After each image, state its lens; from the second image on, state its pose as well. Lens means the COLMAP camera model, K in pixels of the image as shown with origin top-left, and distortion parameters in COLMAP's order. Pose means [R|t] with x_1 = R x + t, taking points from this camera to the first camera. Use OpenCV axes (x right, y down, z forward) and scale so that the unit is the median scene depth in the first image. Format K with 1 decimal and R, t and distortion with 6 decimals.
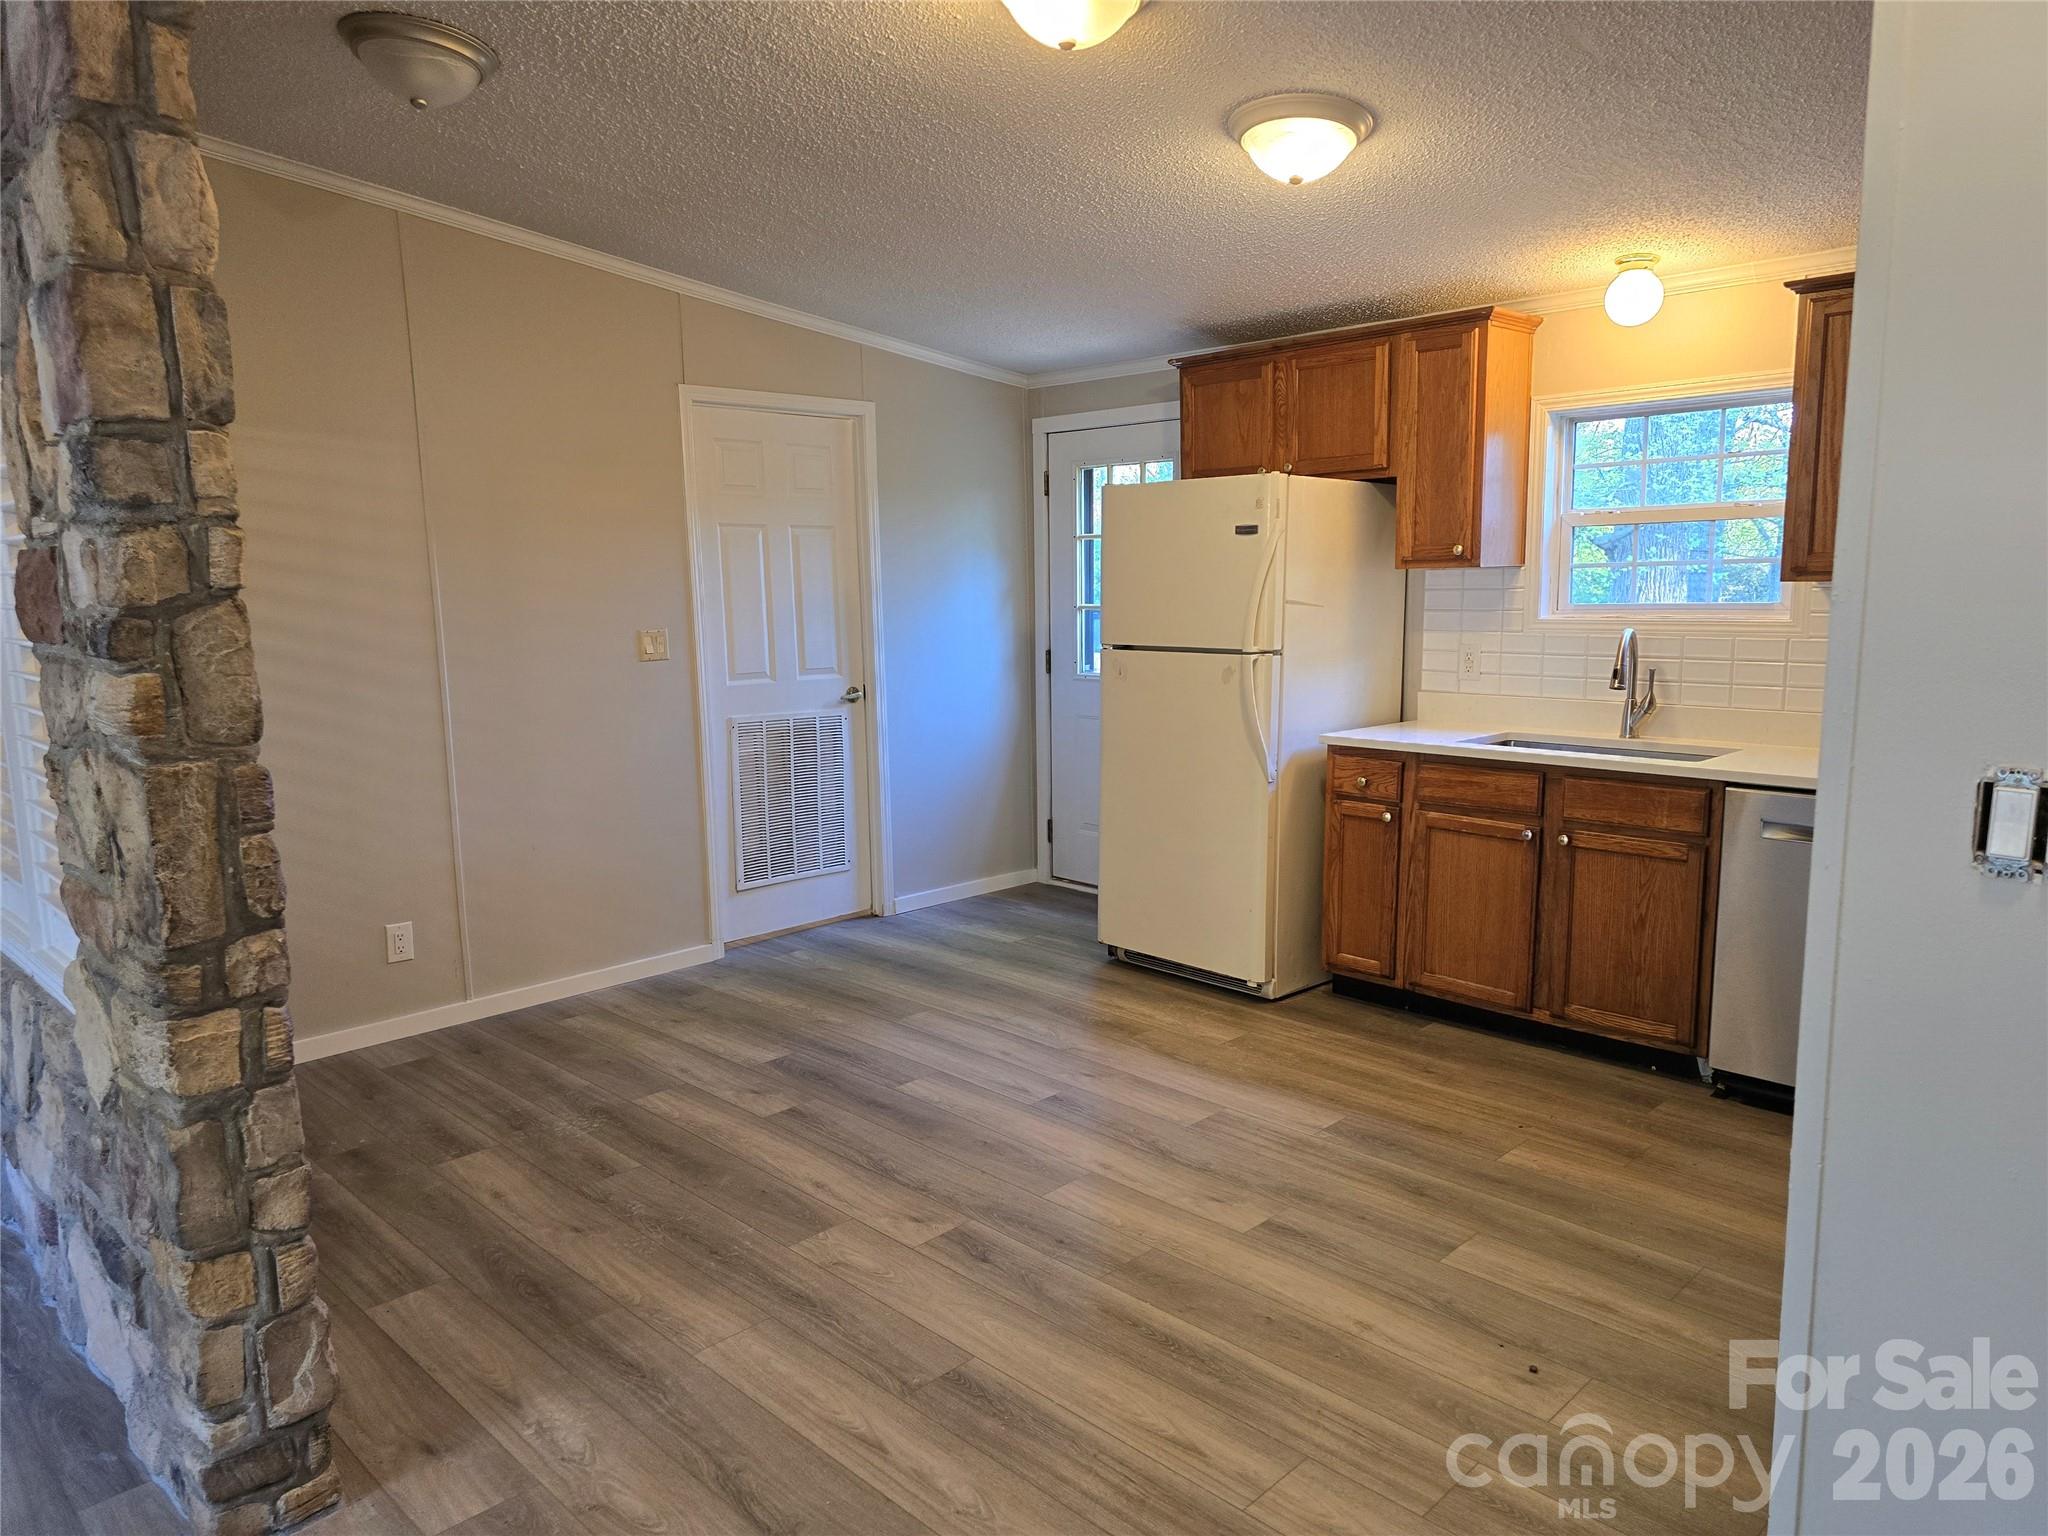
lens RADIAL K [[1376.9, 0, 1028.0], [0, 1376.9, 781.1], [0, 0, 1]] dist [0.065510, -0.053178]
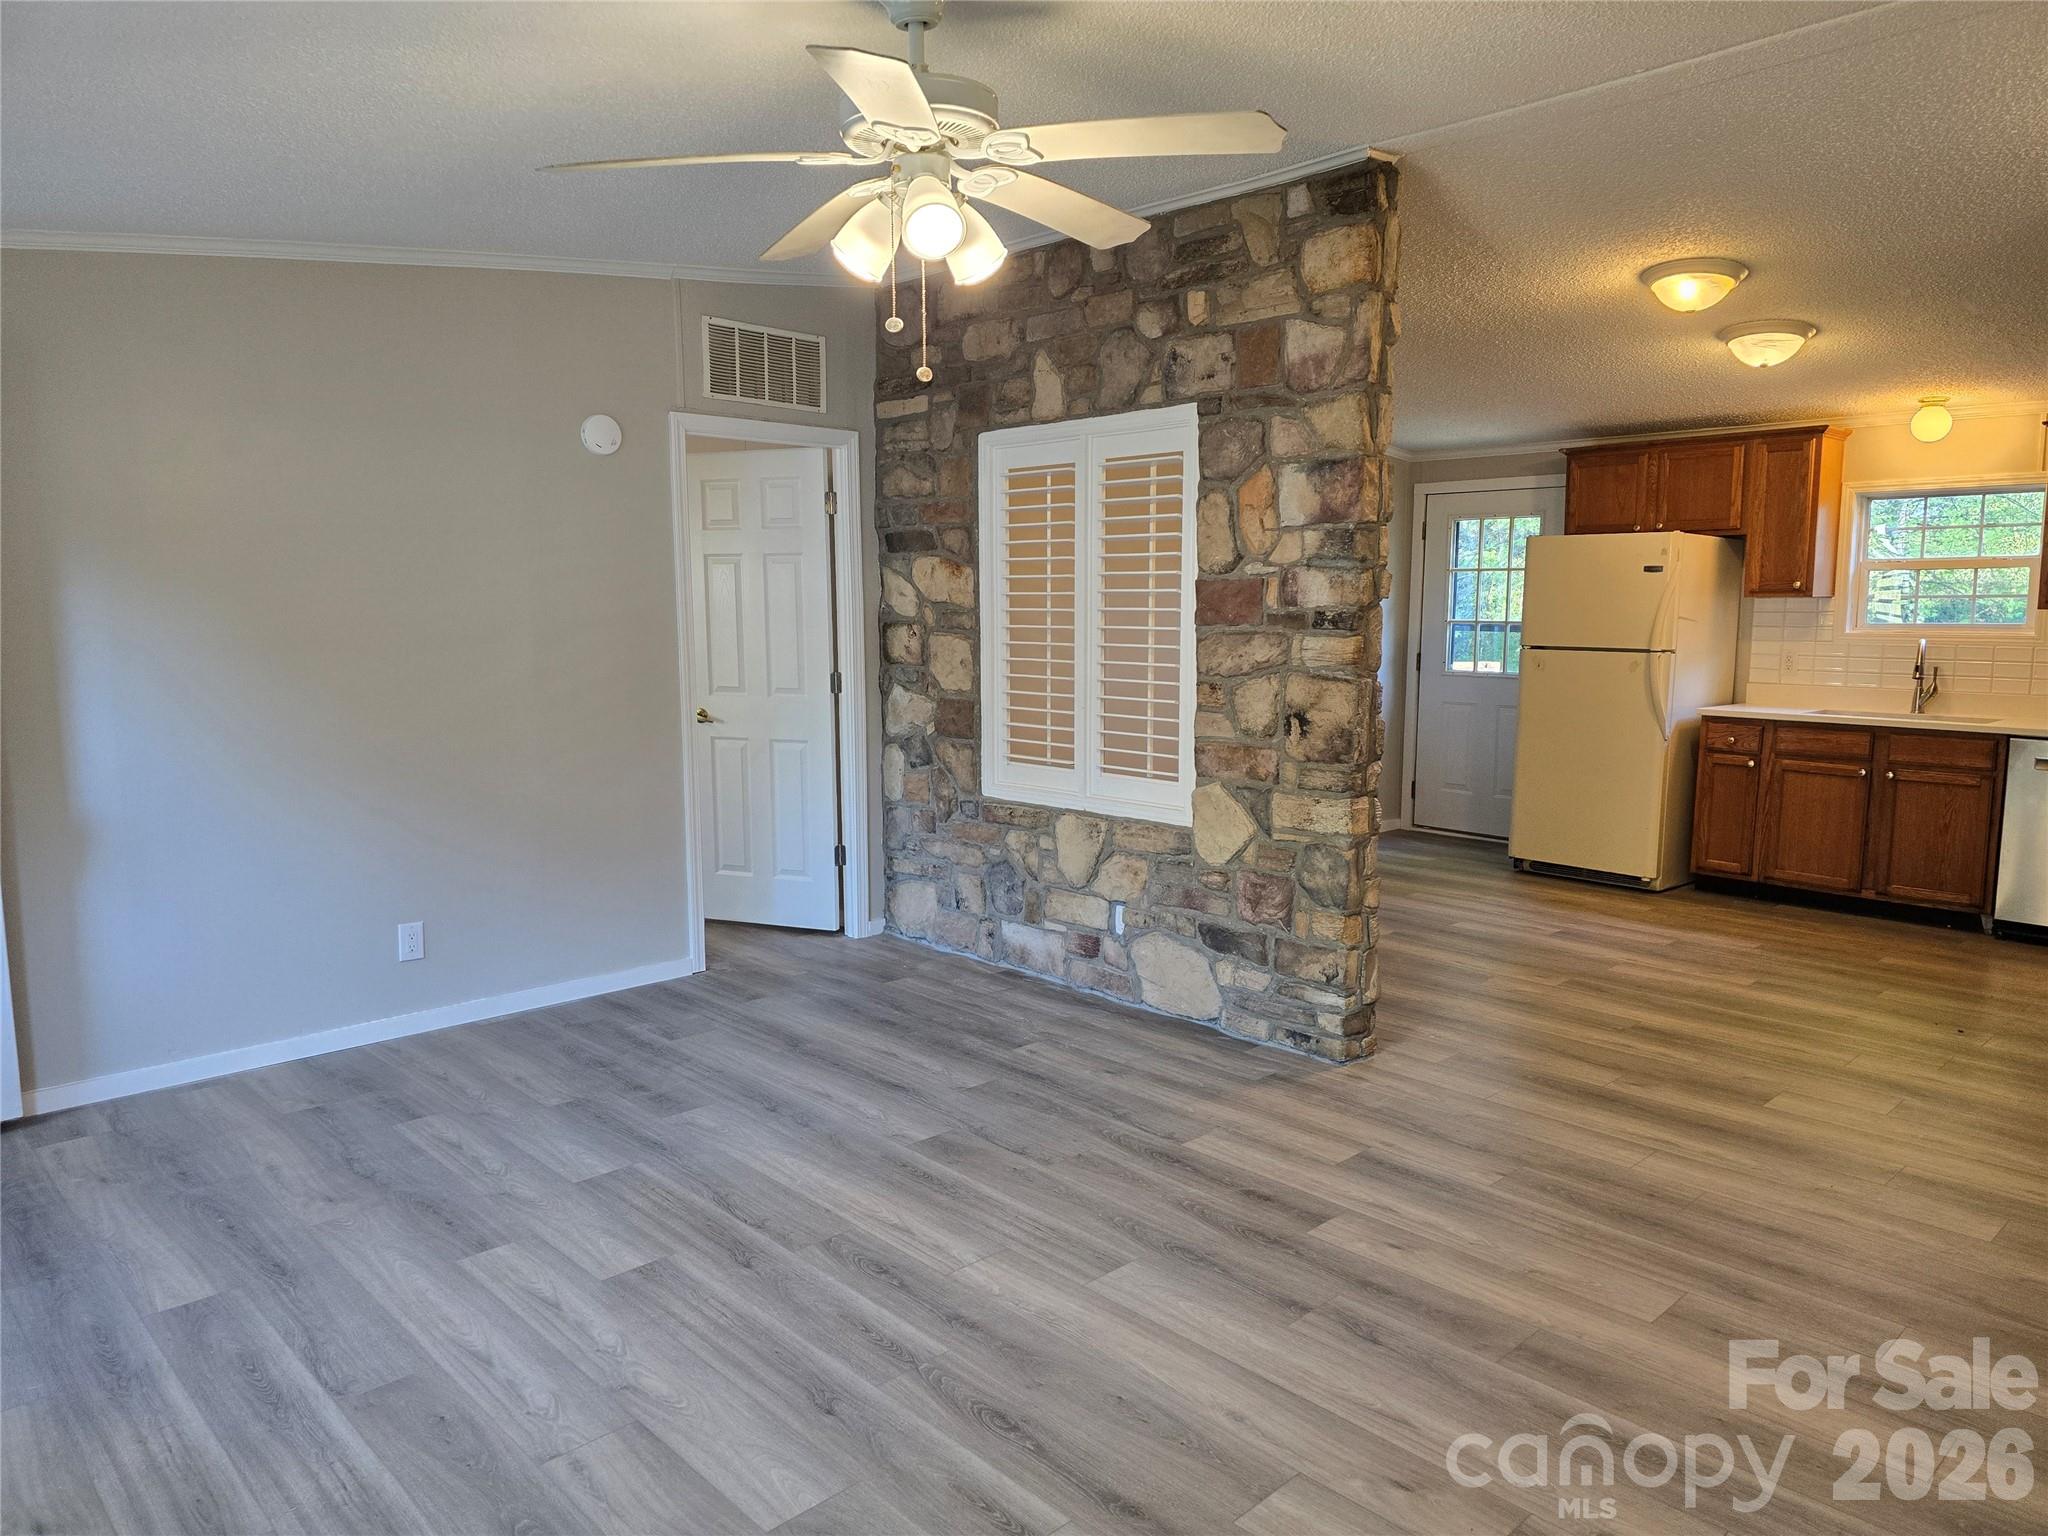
lens RADIAL K [[1380.6, 0, 1026.5], [0, 1380.6, 760.3], [0, 0, 1]] dist [0.062911, -0.054459]
pose [[0.999533, 0.019026, -0.023931, -0.492551], [-0.019805, 0.999267, -0.032746, 0.089074], [0.023291, 0.033205, 0.999177, -0.527044]]
